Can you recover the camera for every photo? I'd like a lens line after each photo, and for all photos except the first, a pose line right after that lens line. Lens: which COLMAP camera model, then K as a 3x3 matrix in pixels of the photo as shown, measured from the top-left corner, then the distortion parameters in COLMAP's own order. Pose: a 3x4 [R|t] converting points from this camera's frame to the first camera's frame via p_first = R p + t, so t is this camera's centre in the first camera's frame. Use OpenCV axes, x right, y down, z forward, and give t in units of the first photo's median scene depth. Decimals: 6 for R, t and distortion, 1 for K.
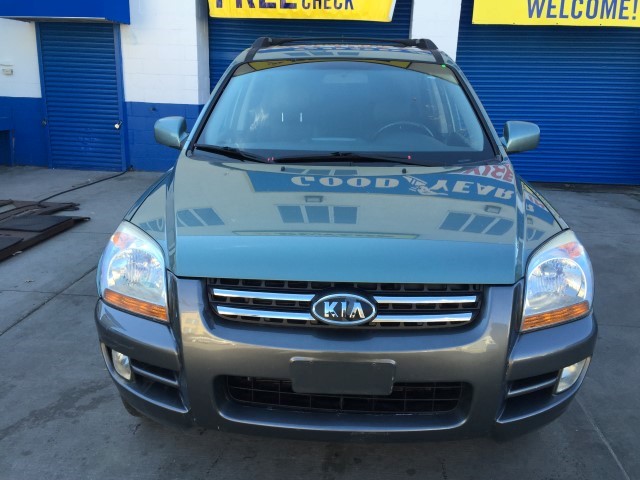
lens RADIAL K [[552.1, 0, 320.0], [0, 552.1, 240.0], [0, 0, 1]] dist [0.078618, -0.116082]
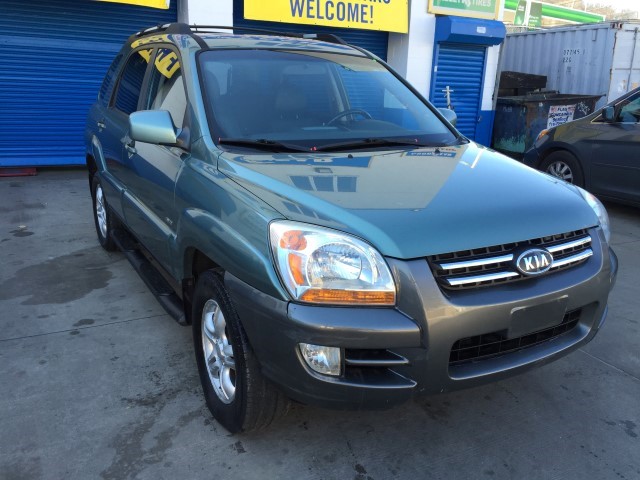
lens RADIAL K [[552.1, 0, 320.0], [0, 552.1, 240.0], [0, 0, 1]] dist [0.078618, -0.116082]
pose [[0.843802, -0.143263, 0.517178, -0.700891], [0.135844, 0.989342, 0.052422, -0.035913], [-0.519176, 0.026022, 0.854271, 0.140875]]
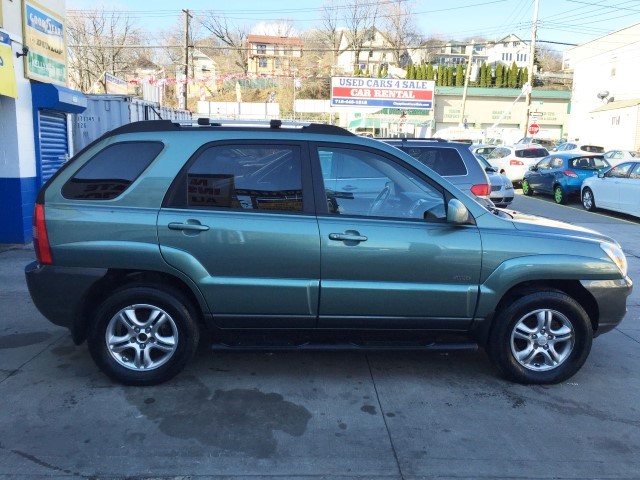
lens RADIAL K [[552.1, 0, 320.0], [0, 552.1, 240.0], [0, 0, 1]] dist [0.078618, -0.116082]
pose [[-0.131205, -0.178739, 0.975109, -1.842699], [0.248948, 0.946153, 0.206928, -0.596165], [-0.959589, 0.269901, -0.079643, 1.835737]]
